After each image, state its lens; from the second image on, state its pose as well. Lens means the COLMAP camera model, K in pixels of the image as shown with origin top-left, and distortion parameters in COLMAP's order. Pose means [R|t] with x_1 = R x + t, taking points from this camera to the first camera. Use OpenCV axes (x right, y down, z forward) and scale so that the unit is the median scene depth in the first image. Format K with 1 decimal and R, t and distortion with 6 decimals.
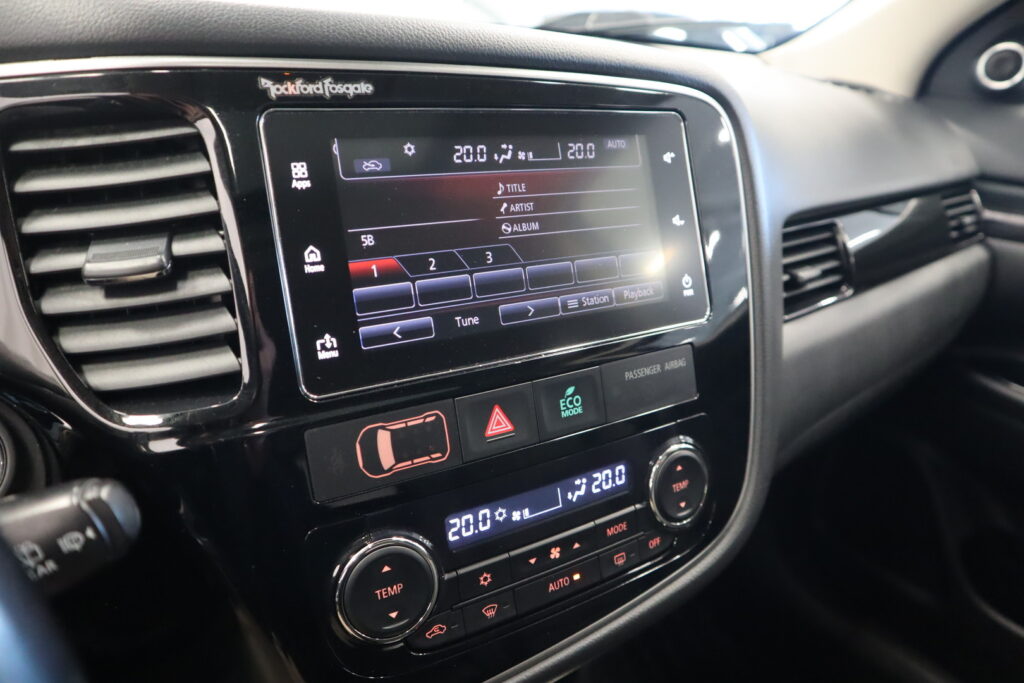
lens RADIAL K [[714.9, 0, 512.0], [0, 714.9, 341.5], [0, 0, 1]] dist [-0.126505, 0.083683]
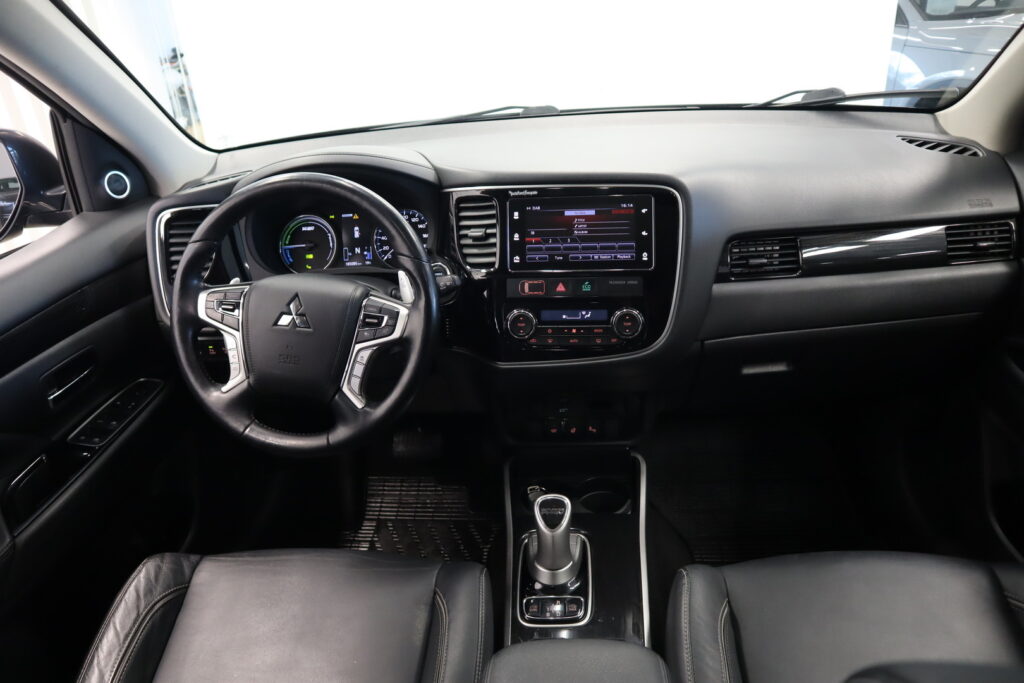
lens RADIAL K [[714.9, 0, 512.0], [0, 714.9, 341.5], [0, 0, 1]] dist [-0.126505, 0.083683]
pose [[0.753475, 0.174359, -0.633935, 2.172098], [-0.142942, 0.984574, 0.100903, 0.058103], [0.641750, 0.014588, 0.766776, -1.926807]]
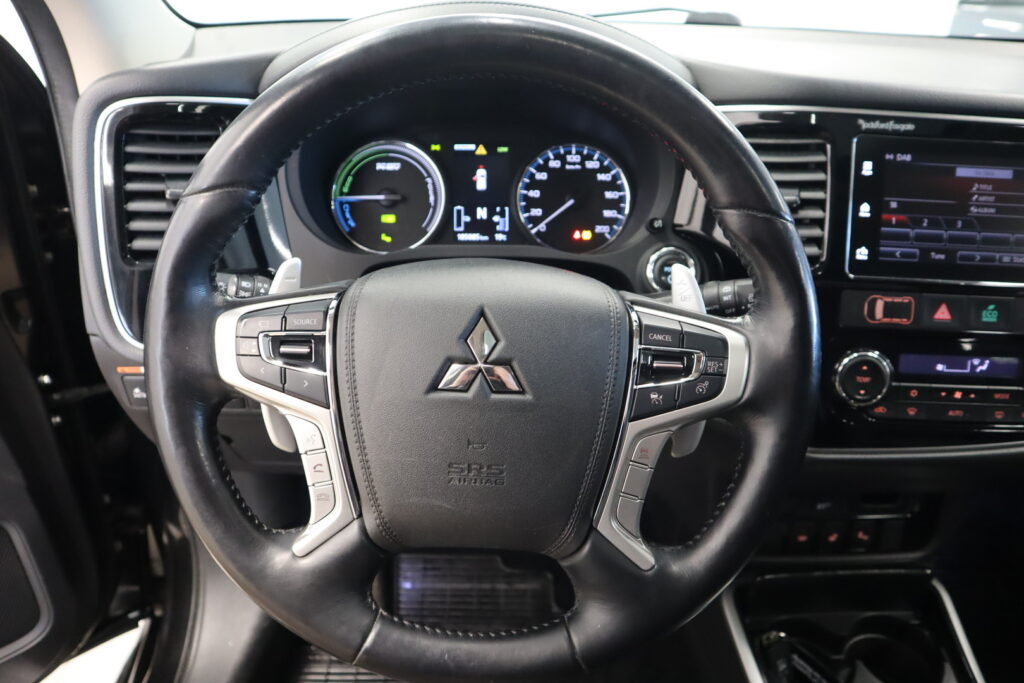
lens RADIAL K [[714.9, 0, 512.0], [0, 714.9, 341.5], [0, 0, 1]] dist [-0.126505, 0.083683]
pose [[0.826003, 0.225251, -0.516702, -0.002430], [-0.194535, 0.974279, 0.113743, 0.210305], [0.529032, 0.006565, 0.848577, -1.157497]]
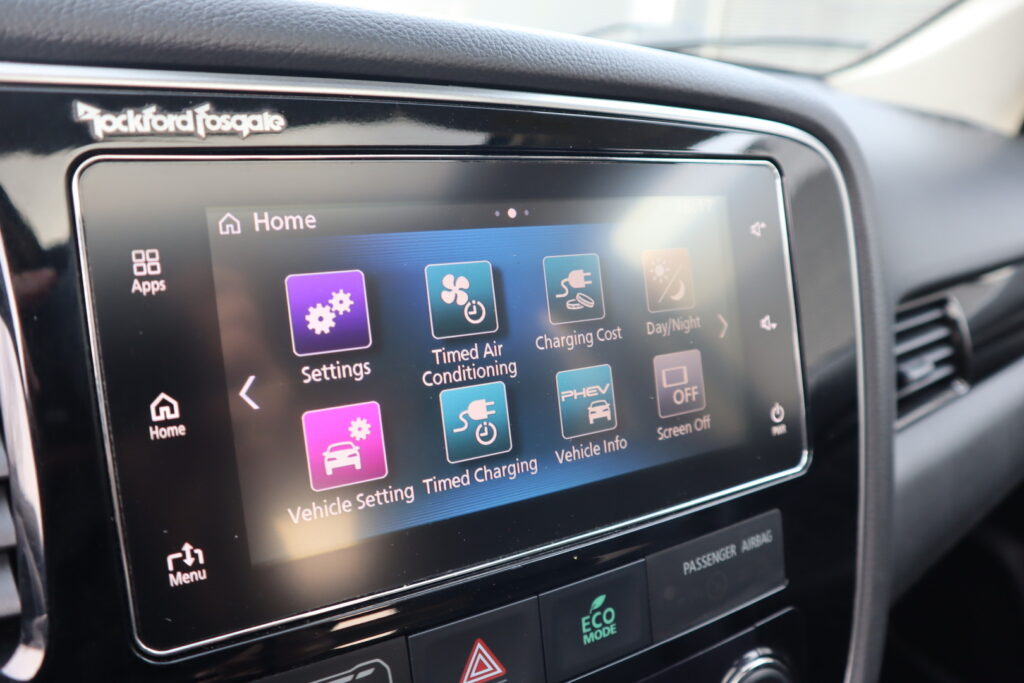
lens RADIAL K [[727.2, 0, 519.7], [0, 727.2, 338.6], [0, 0, 1]] dist [-0.125319, 0.087909]
pose [[0.998917, 0.036687, -0.028610, 0.023324], [-0.037447, 0.998947, -0.026519, -0.163637], [0.027607, 0.027562, 0.999239, 0.394065]]
